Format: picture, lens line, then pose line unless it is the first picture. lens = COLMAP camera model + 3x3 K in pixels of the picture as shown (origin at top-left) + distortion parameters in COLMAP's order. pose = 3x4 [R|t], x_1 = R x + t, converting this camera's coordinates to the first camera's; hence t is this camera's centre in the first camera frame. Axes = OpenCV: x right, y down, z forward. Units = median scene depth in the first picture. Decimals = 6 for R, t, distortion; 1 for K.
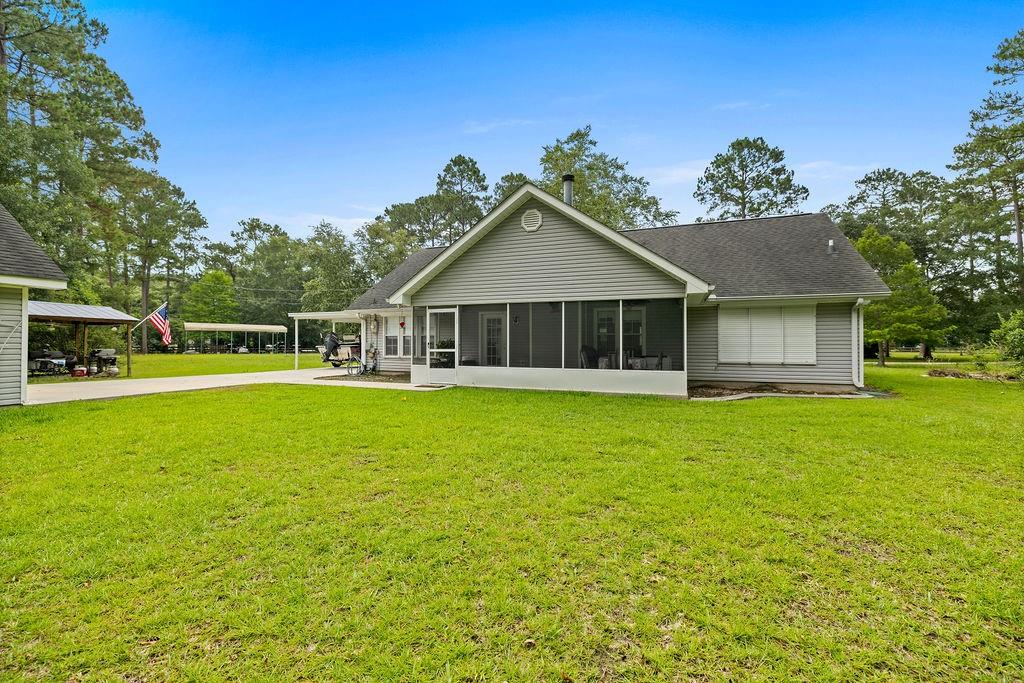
lens RADIAL K [[434.6, 0, 510.6], [0, 434.6, 336.1], [0, 0, 1]] dist [0.004745, 0.000812]
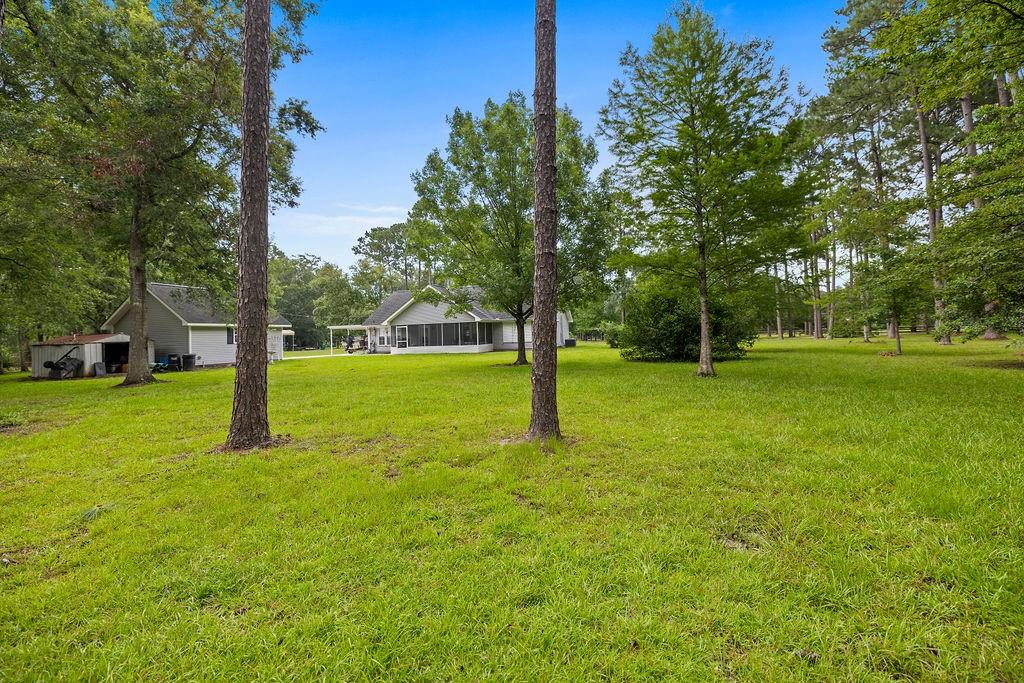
lens RADIAL K [[434.6, 0, 509.8], [0, 434.6, 337.9], [0, 0, 1]] dist [0.004745, 0.000812]
pose [[0.998772, -0.020551, 0.045086, 0.304133], [0.020226, 0.999766, 0.007648, 0.003267], [-0.045233, -0.006726, 0.998954, -1.349484]]
